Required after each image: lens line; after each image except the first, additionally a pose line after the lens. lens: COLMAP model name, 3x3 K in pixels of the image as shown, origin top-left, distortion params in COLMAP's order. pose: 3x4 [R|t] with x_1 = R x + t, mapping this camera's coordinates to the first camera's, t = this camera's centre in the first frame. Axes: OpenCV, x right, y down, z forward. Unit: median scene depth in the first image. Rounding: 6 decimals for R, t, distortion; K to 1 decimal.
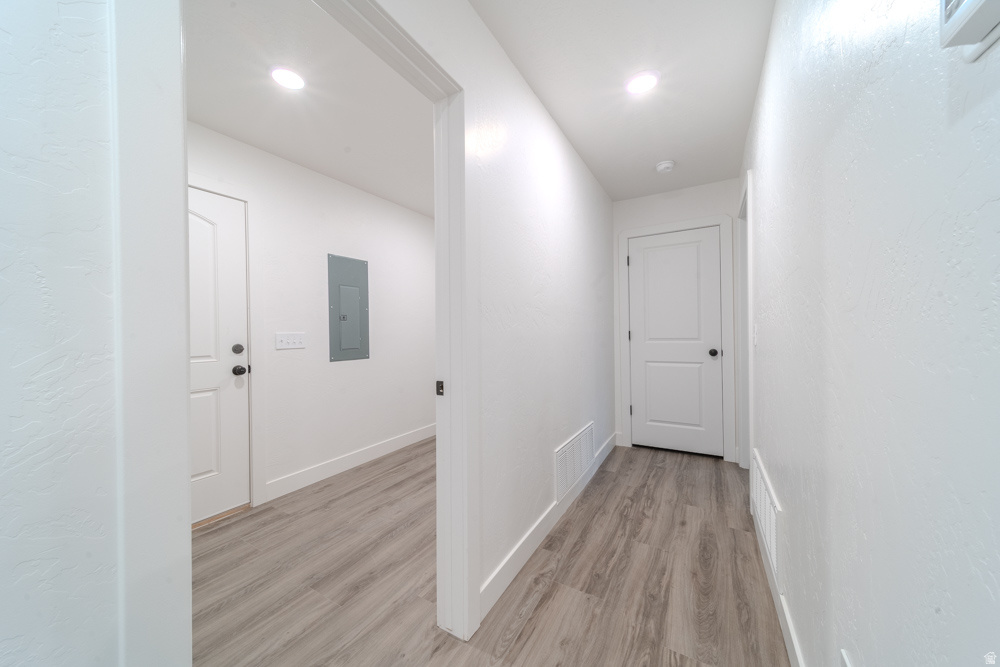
lens RADIAL K [[351.2, 0, 496.3], [0, 351.2, 334.3], [0, 0, 1]] dist [0.009148, -0.000195]
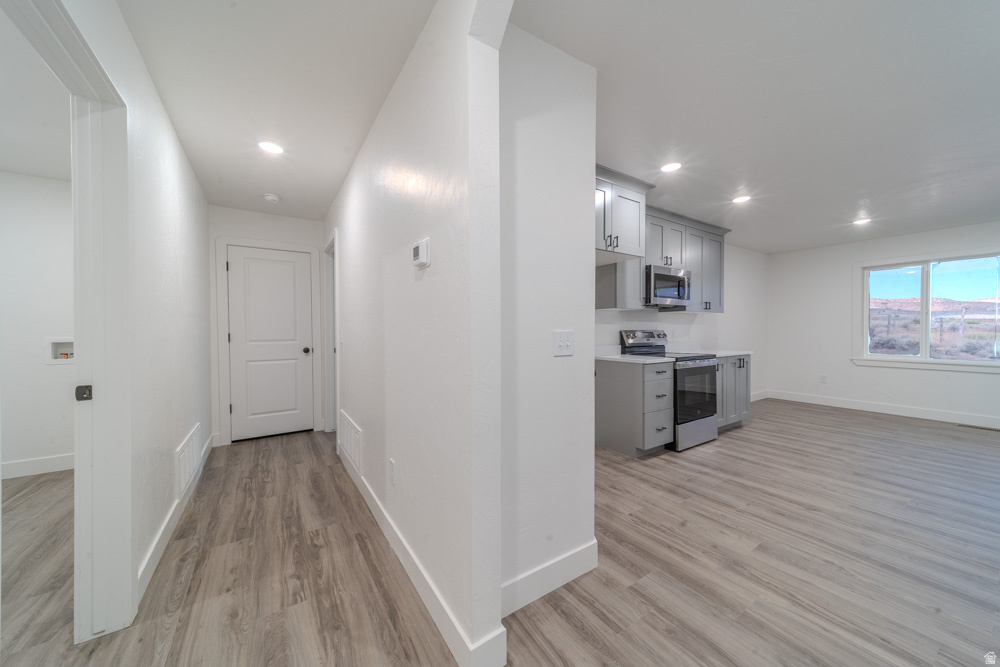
lens RADIAL K [[351.2, 0, 496.3], [0, 351.2, 334.3], [0, 0, 1]] dist [0.009148, -0.000195]
pose [[0.441254, 0.000644, 0.897382, -0.340469], [0.004866, 0.999983, -0.003111, 0.000327], [-0.897369, 0.005739, 0.441243, -0.284595]]
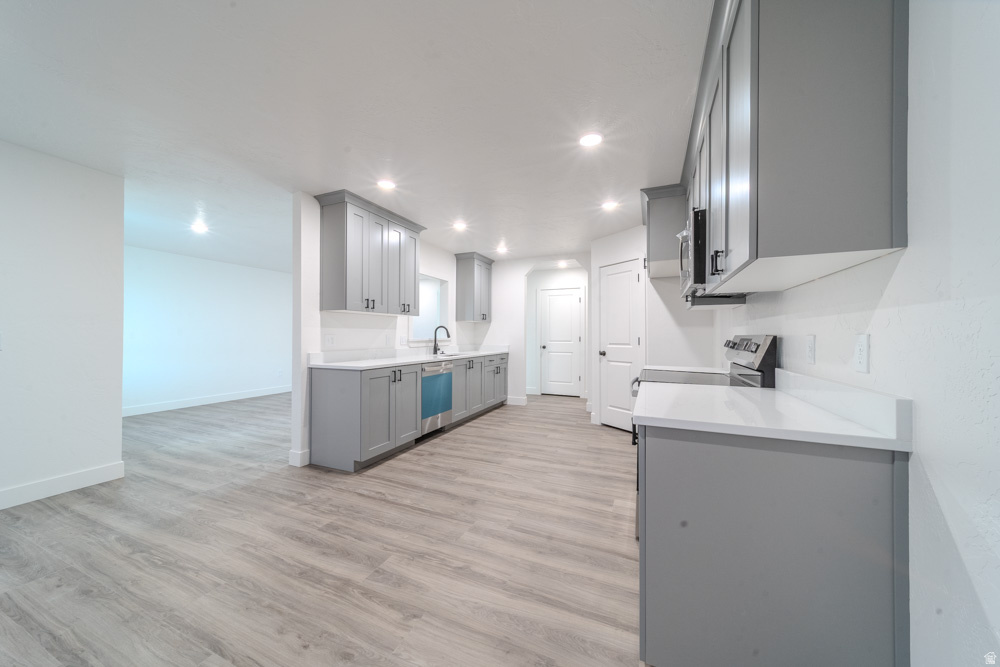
lens RADIAL K [[351.2, 0, 496.3], [0, 351.2, 334.3], [0, 0, 1]] dist [0.009148, -0.000195]
pose [[0.115043, 0.008648, -0.993323, 2.556023], [-0.012534, 0.999895, 0.007253, -0.023990], [0.993281, 0.011616, 0.115139, -0.966714]]
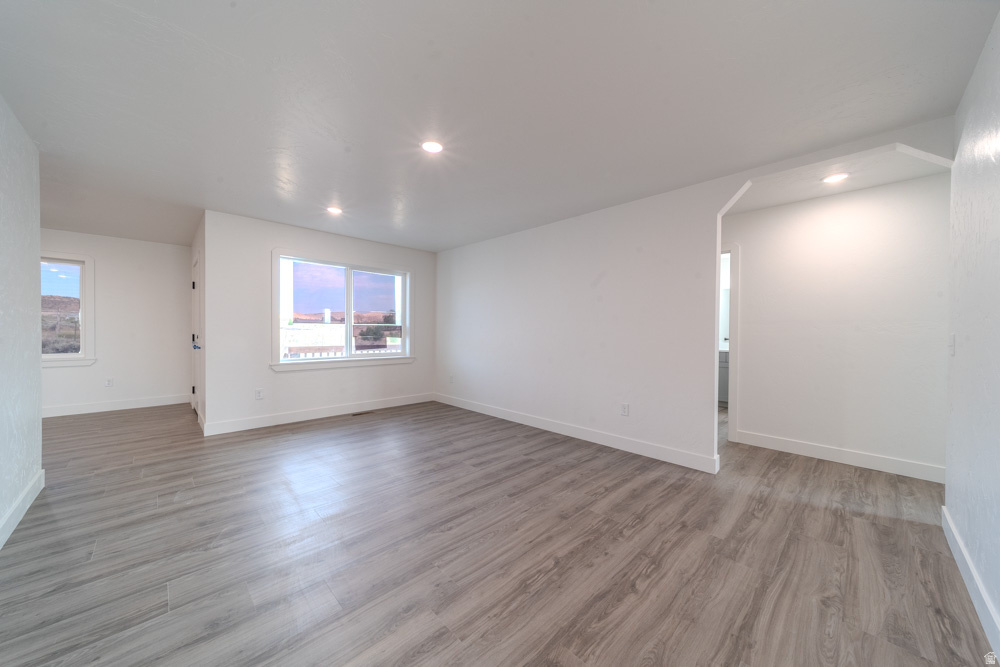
lens RADIAL K [[351.2, 0, 496.3], [0, 351.2, 334.3], [0, 0, 1]] dist [0.009148, -0.000195]
pose [[-0.964349, 0.003329, 0.264611, -0.763663], [0.007162, 0.999883, 0.013523, 0.018419], [-0.264535, 0.014937, -0.964260, -0.892546]]
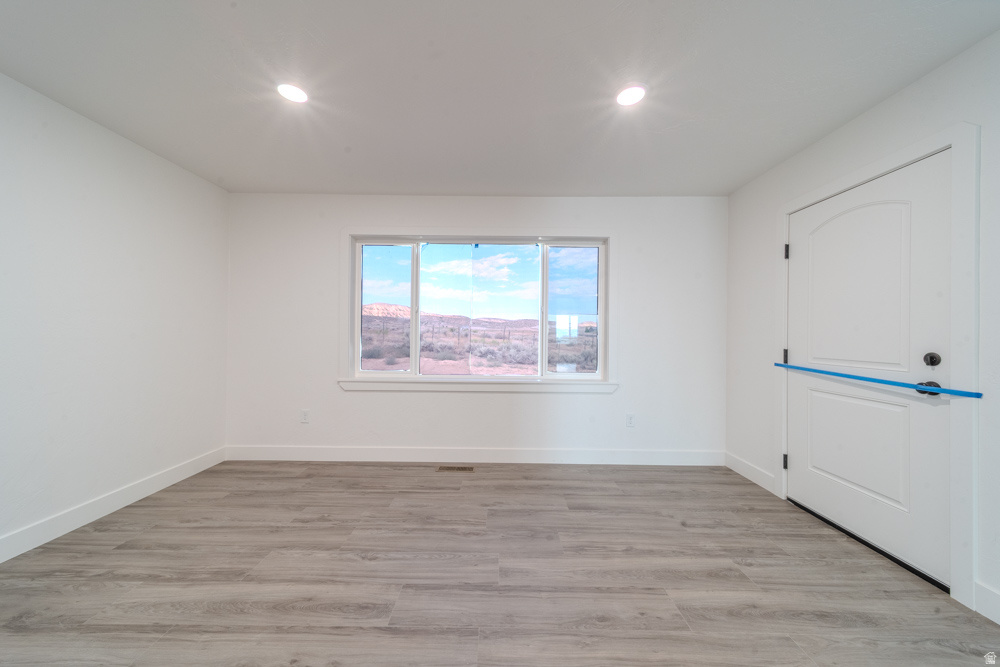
lens RADIAL K [[351.2, 0, 496.3], [0, 351.2, 334.3], [0, 0, 1]] dist [0.009148, -0.000195]
pose [[-0.503611, 0.011218, 0.863857, 1.252007], [0.004145, 0.999936, -0.010569, -0.005335], [-0.863920, -0.001742, -0.503626, -1.207041]]
